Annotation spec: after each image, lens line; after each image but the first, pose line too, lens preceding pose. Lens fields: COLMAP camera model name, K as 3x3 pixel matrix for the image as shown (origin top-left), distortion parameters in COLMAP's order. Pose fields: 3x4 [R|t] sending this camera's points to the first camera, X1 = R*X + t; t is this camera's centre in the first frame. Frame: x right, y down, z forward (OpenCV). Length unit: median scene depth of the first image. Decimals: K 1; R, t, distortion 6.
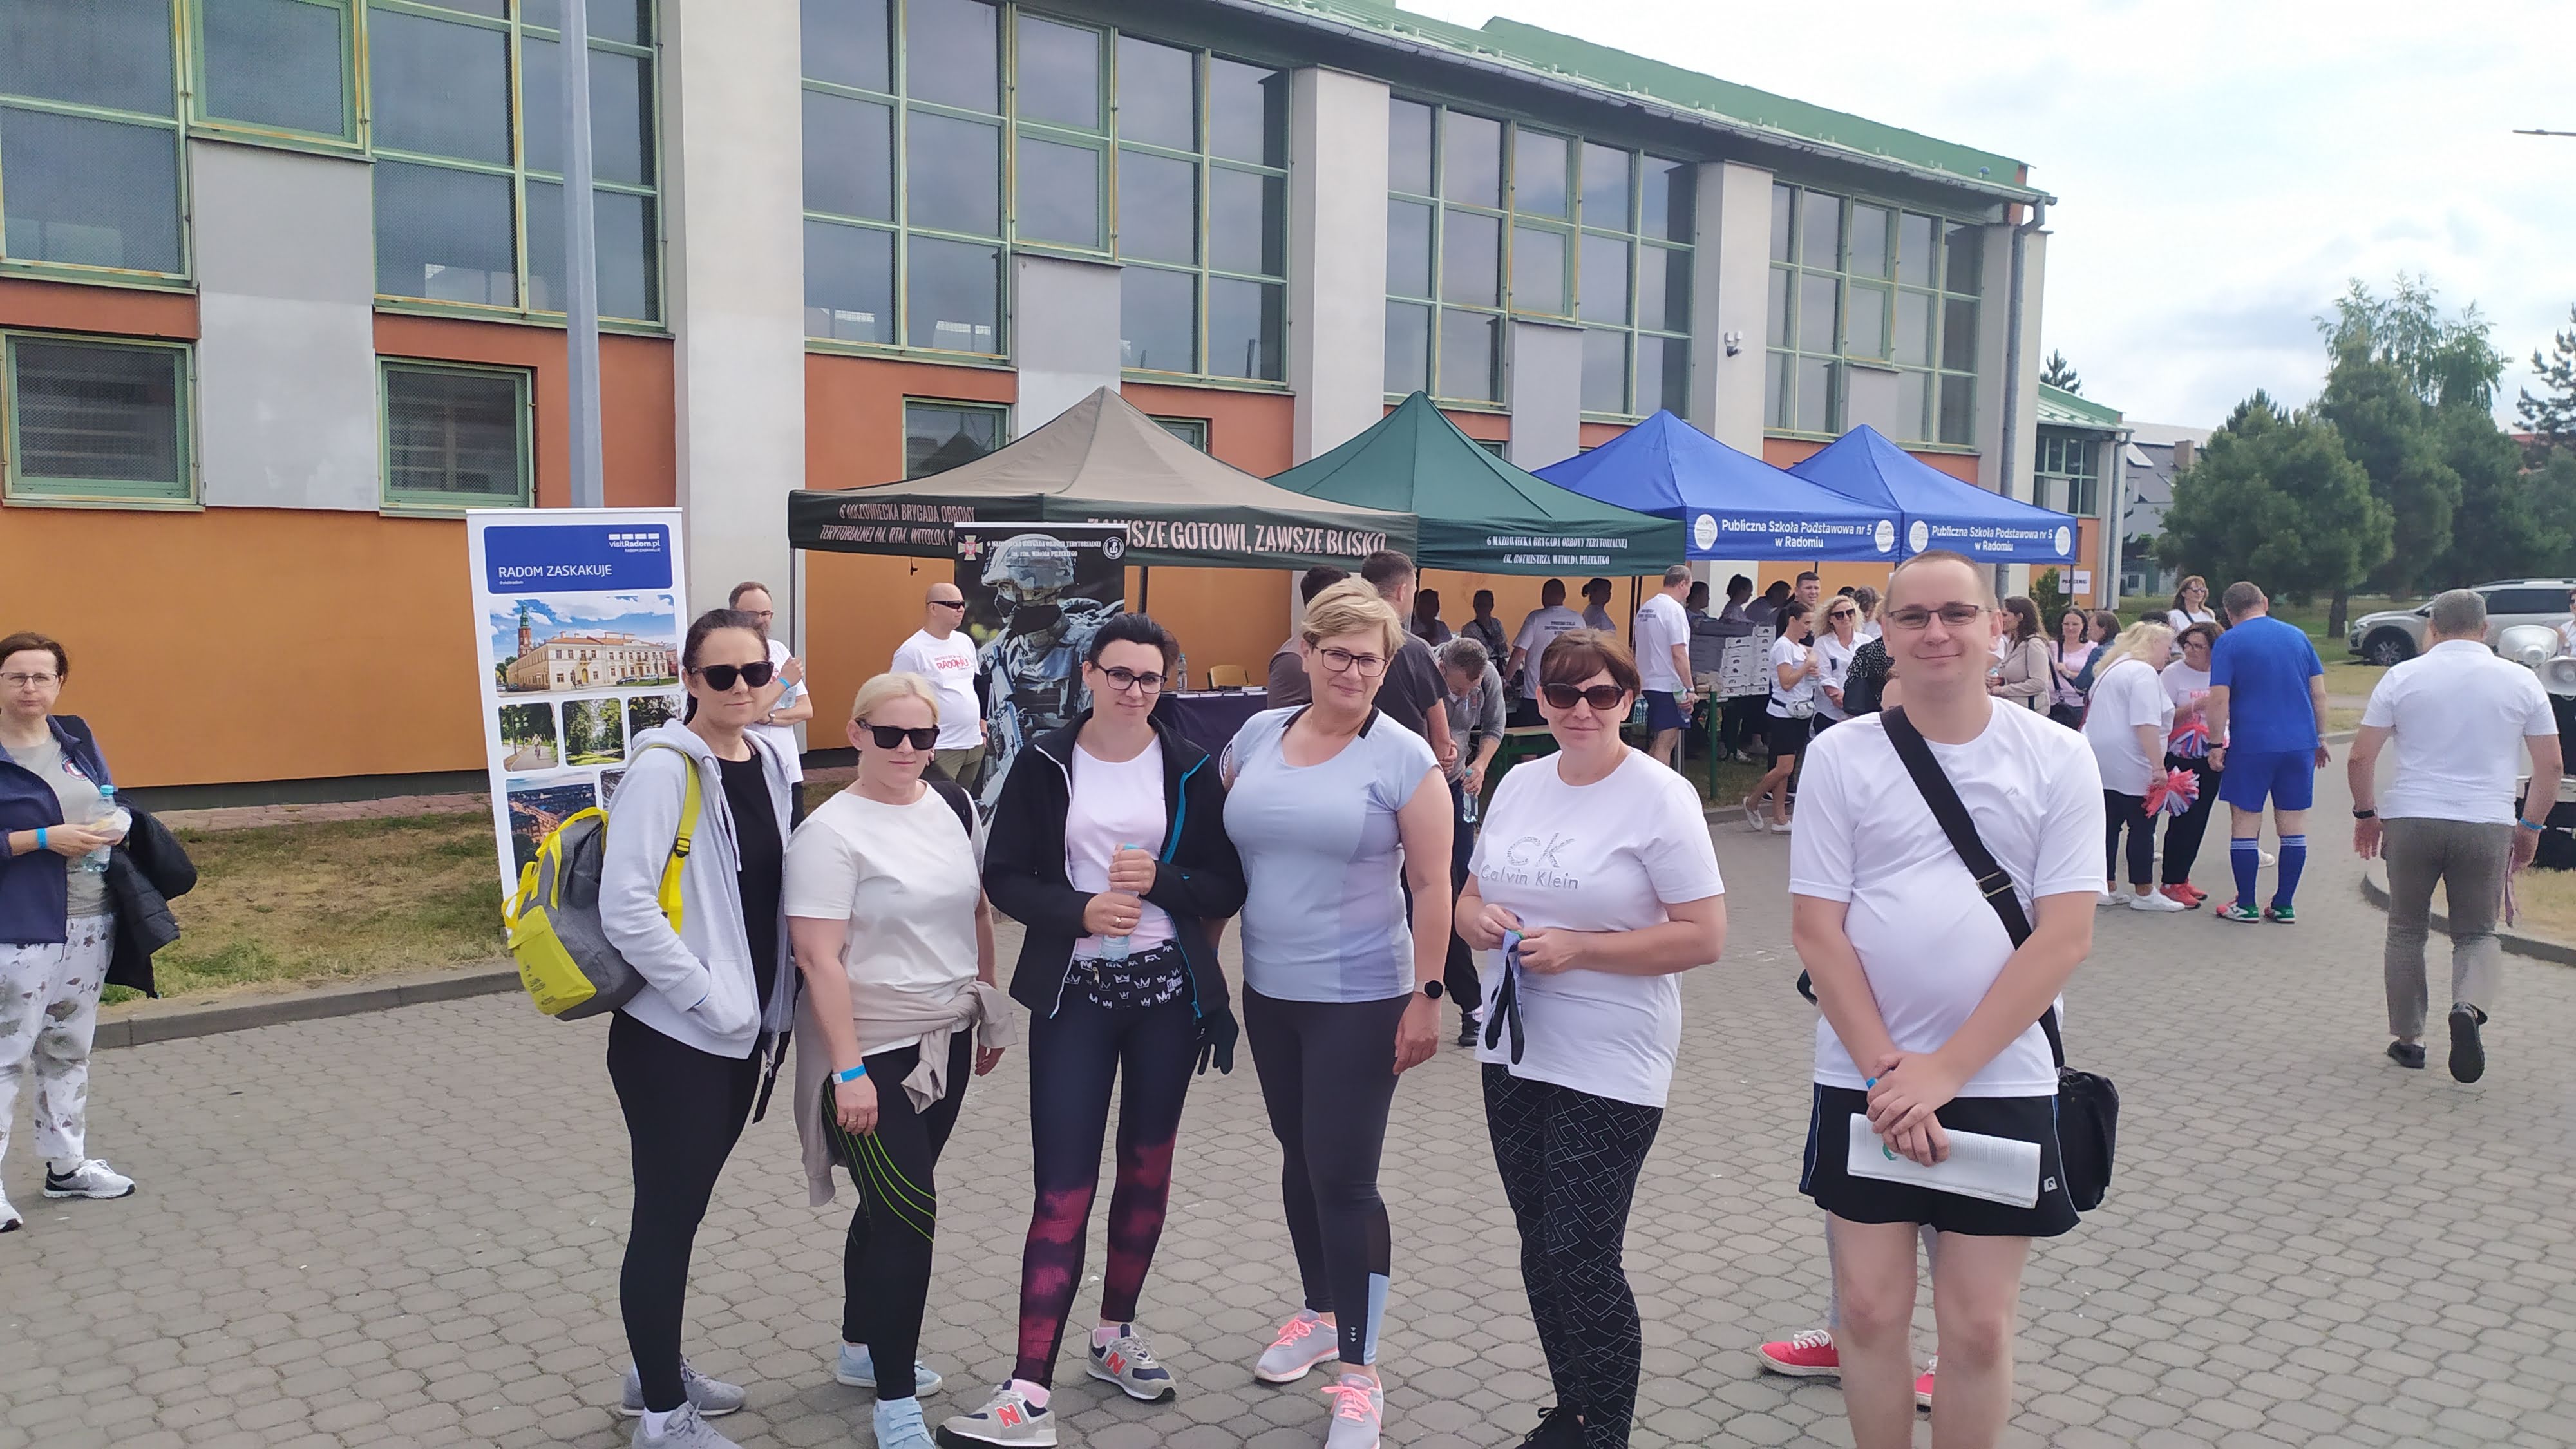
lens RADIAL K [[1915.6, 0, 1288.0], [0, 1915.6, 724.5], [0, 0, 1]] dist [0.066228, -0.072043]
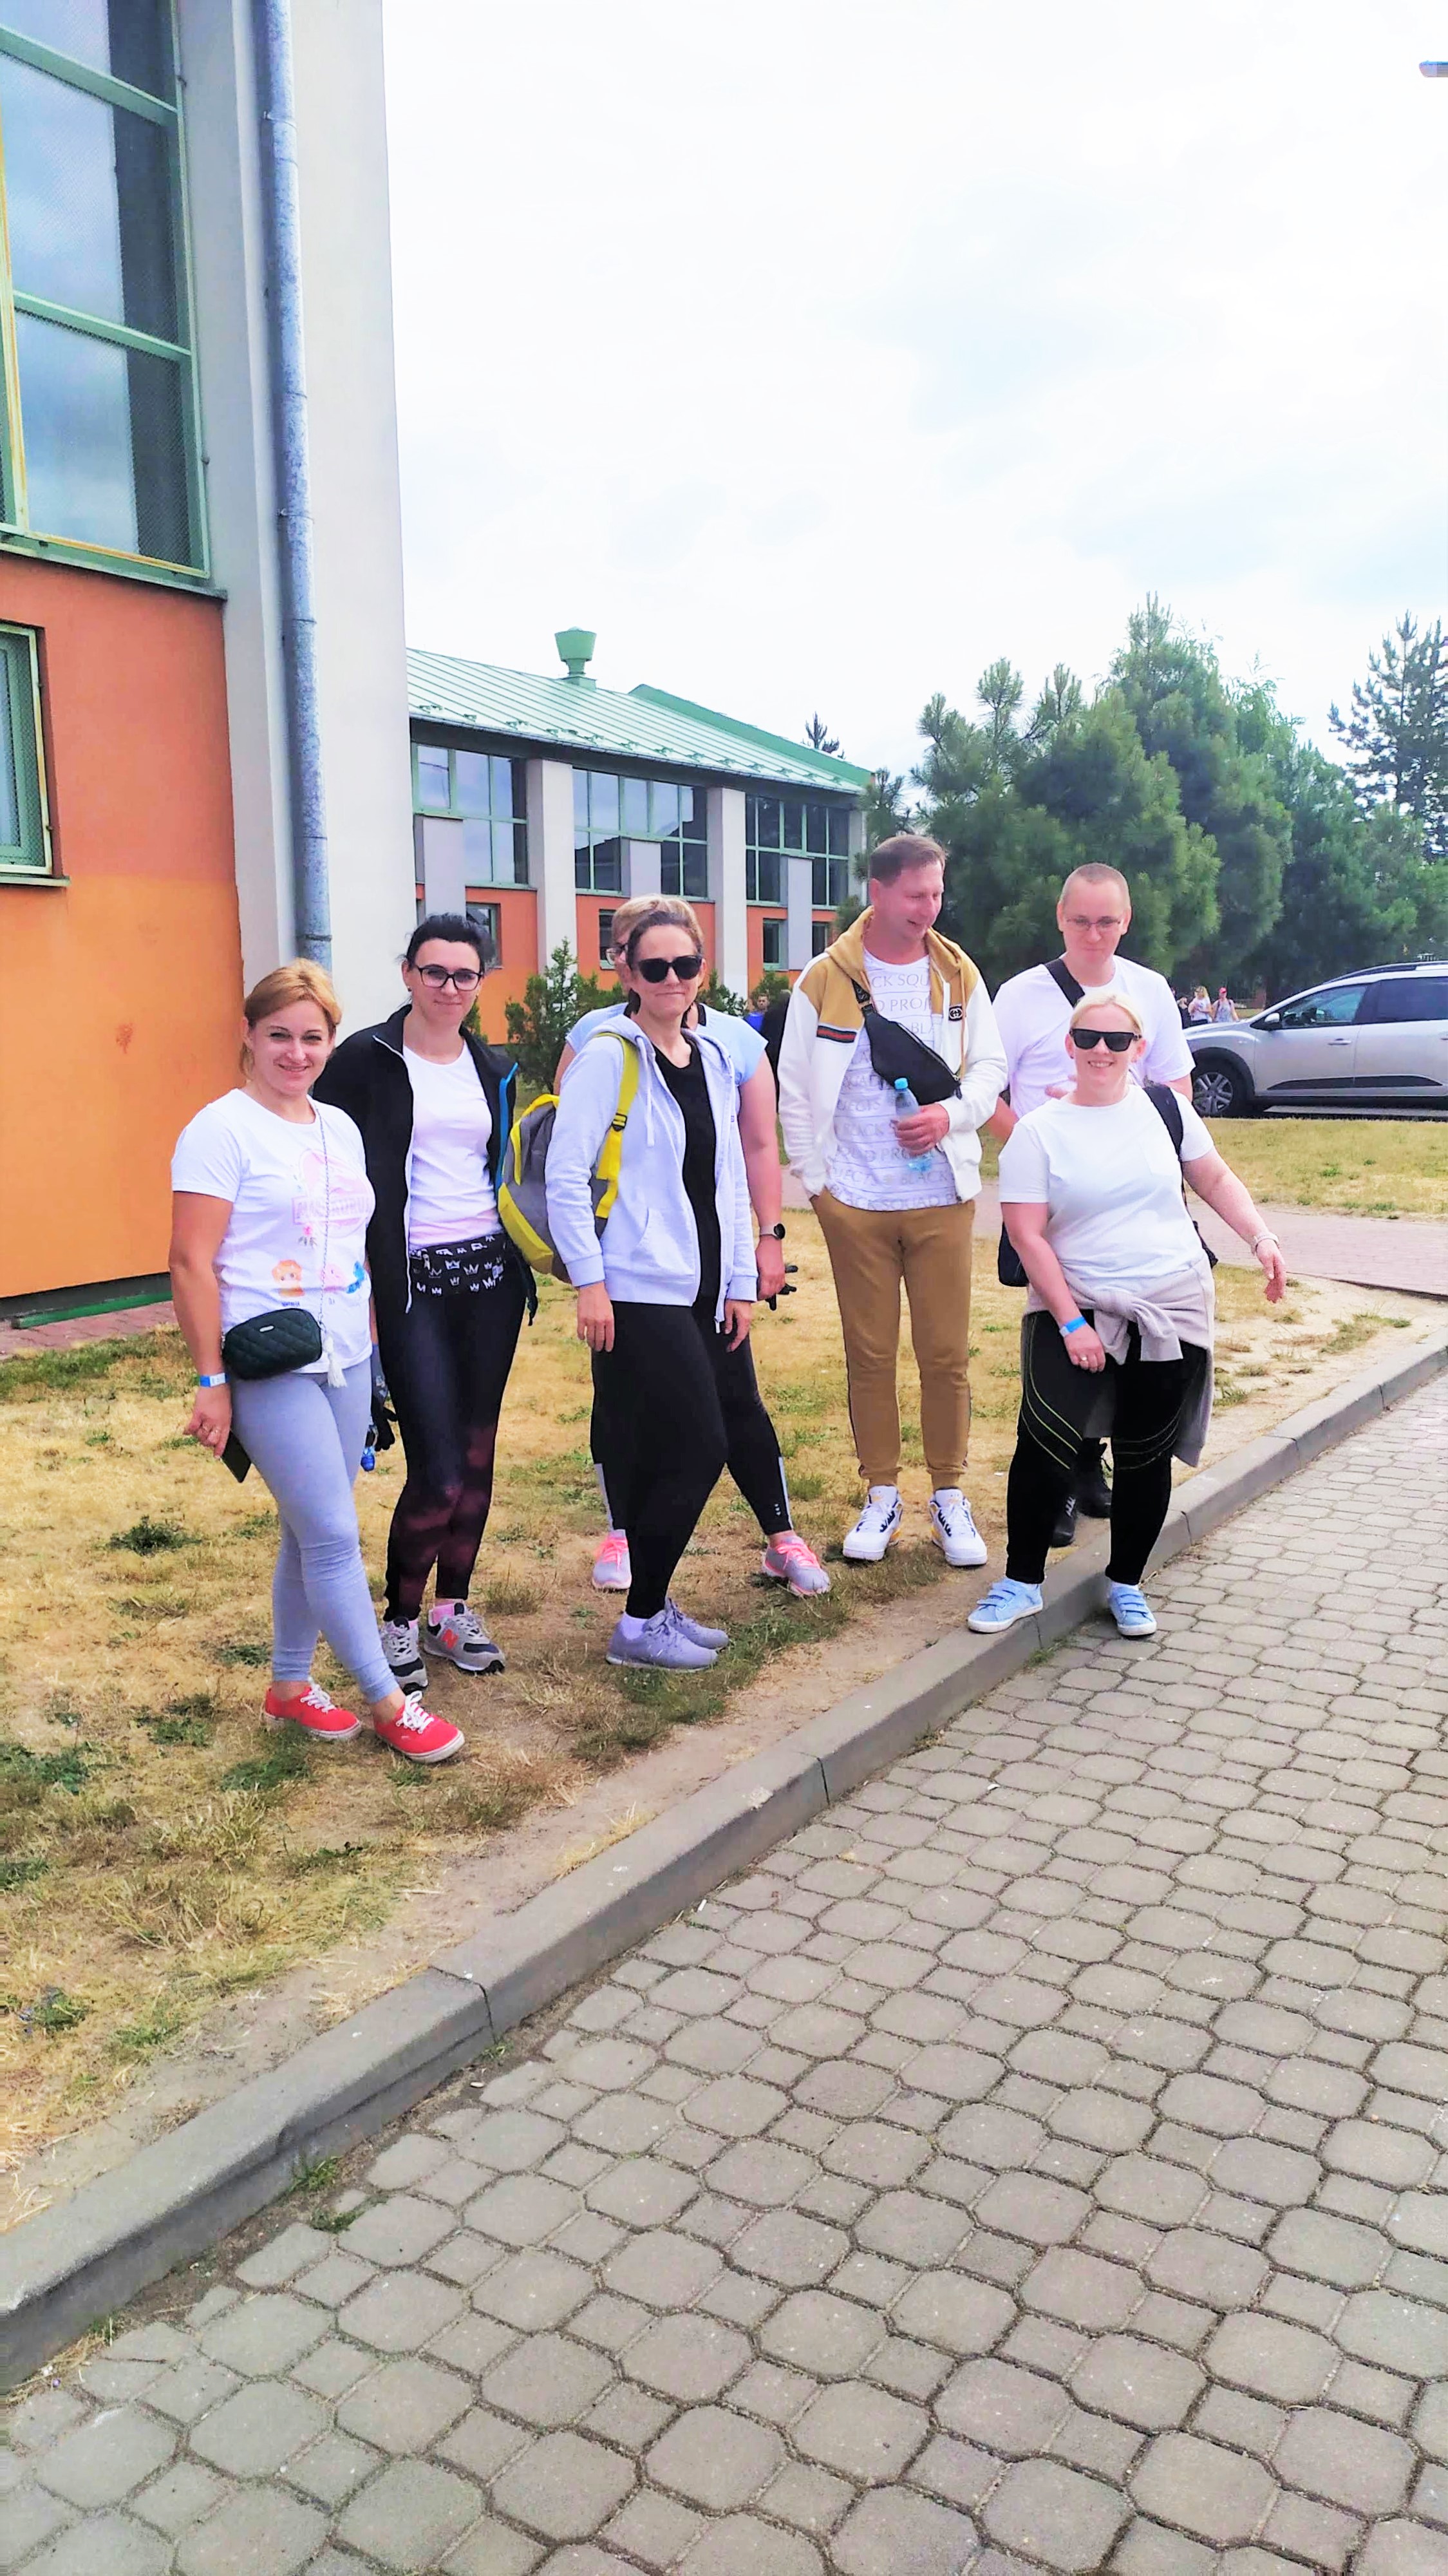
lens RADIAL K [[1915.4, 0, 724.0], [0, 1915.4, 1288.0], [0, 0, 1]] dist [0.066228, -0.072043]
pose [[0.957870, -0.068494, 0.278914, 0.200751], [0.049526, 0.995990, 0.074503, -0.022776], [-0.282899, -0.057551, 0.957422, 0.374669]]
